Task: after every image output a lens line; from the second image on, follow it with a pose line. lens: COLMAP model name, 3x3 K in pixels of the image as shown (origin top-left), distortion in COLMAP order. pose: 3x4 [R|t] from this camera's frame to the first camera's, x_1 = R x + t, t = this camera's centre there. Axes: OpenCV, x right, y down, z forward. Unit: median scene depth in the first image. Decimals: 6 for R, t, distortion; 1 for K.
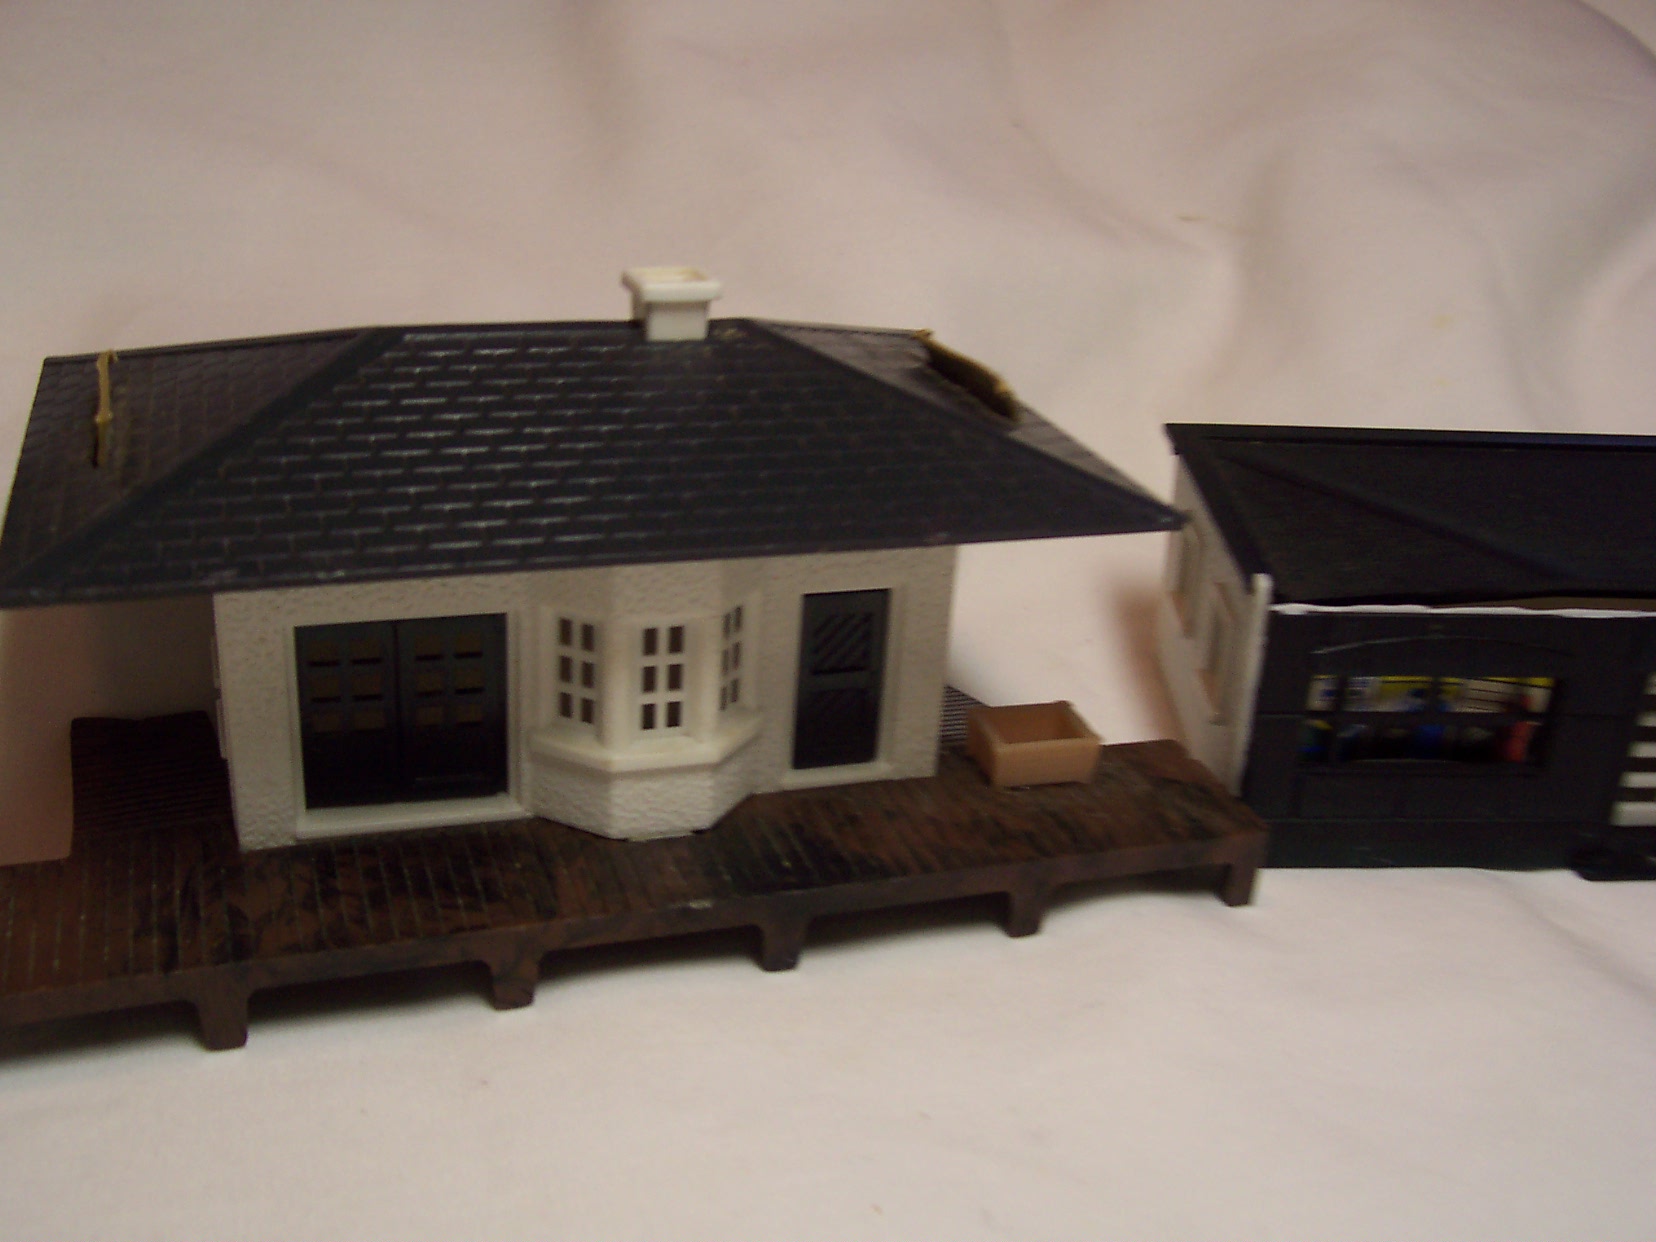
lens RADIAL K [[1823.2, 0, 828.0], [0, 1823.2, 621.0], [0, 0, 1]] dist [-0.181857, 0.056977]
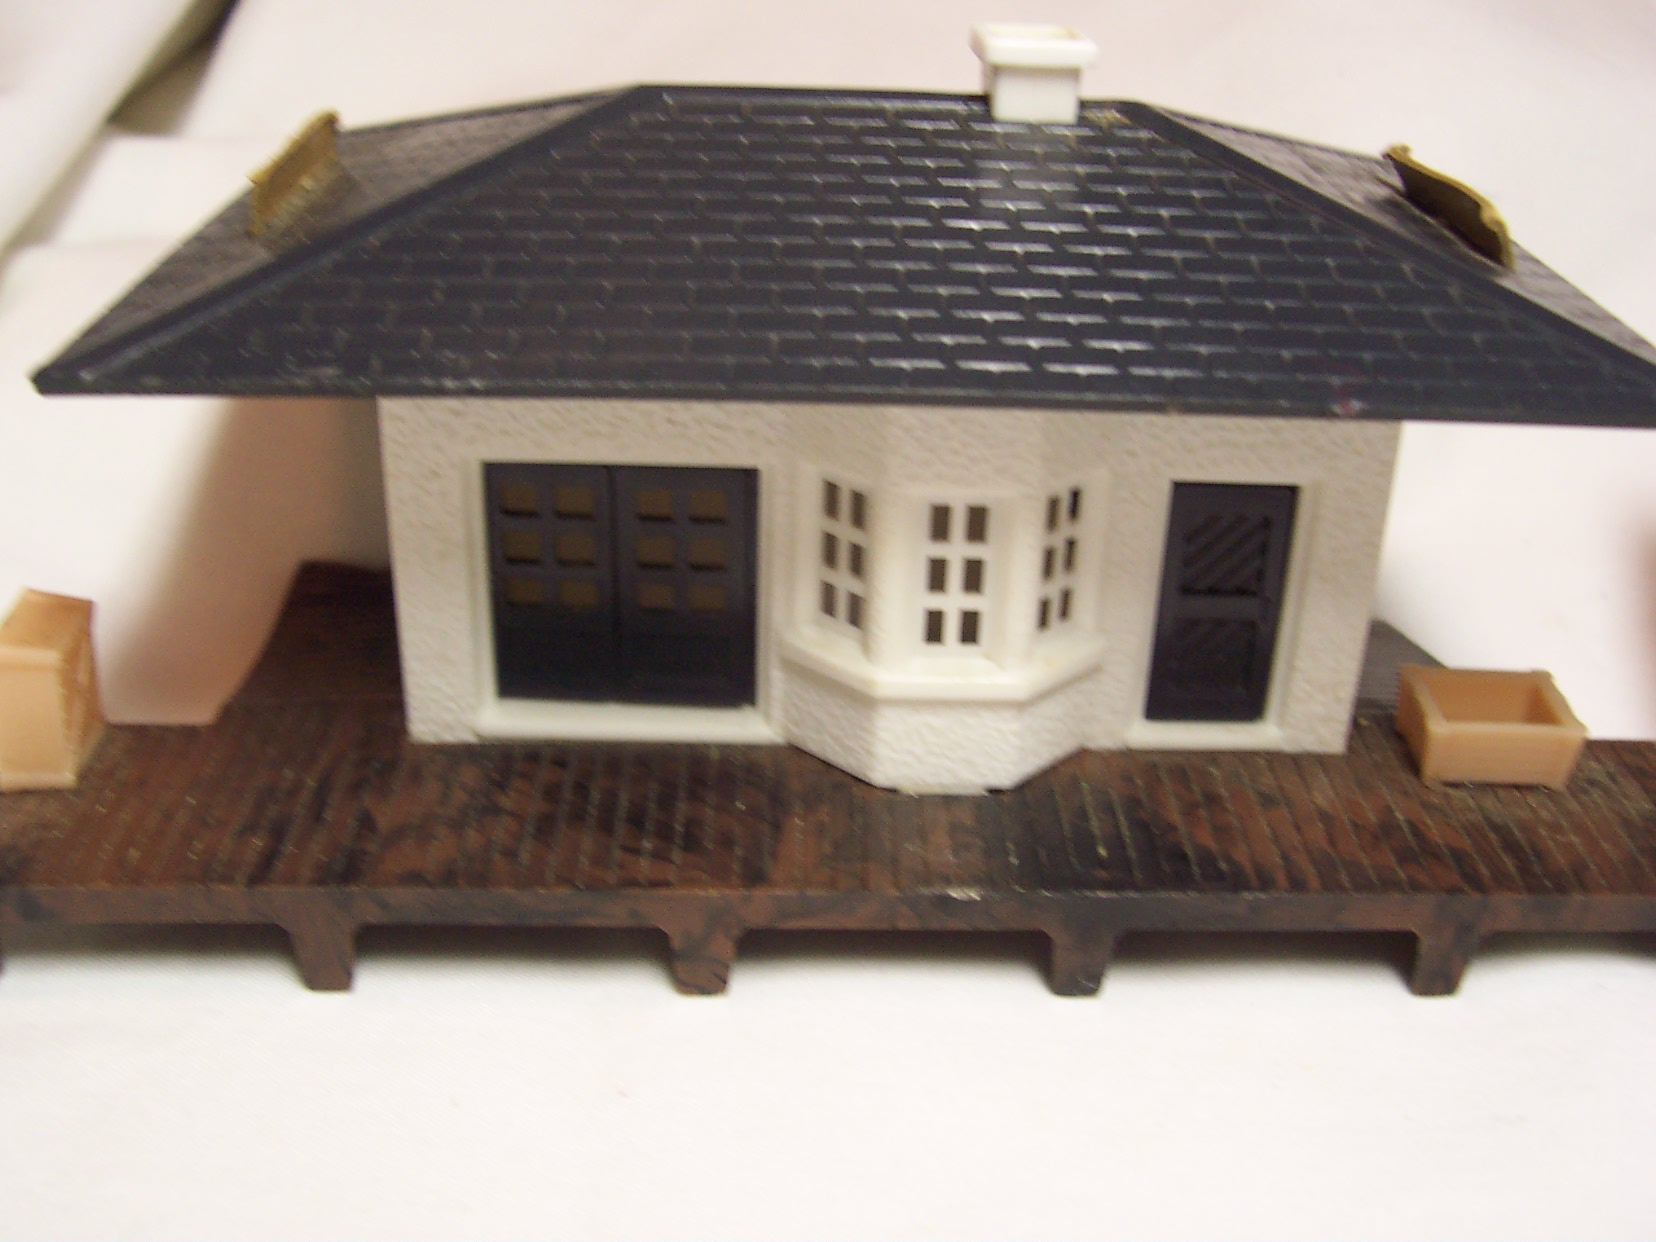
lens RADIAL K [[1823.2, 0, 828.0], [0, 1823.2, 621.0], [0, 0, 1]] dist [-0.181857, 0.056977]
pose [[0.950087, 0.106324, -0.293310, 0.074345], [-0.092786, 0.993893, 0.059734, 0.010670], [0.297870, -0.029537, 0.954149, 0.289558]]
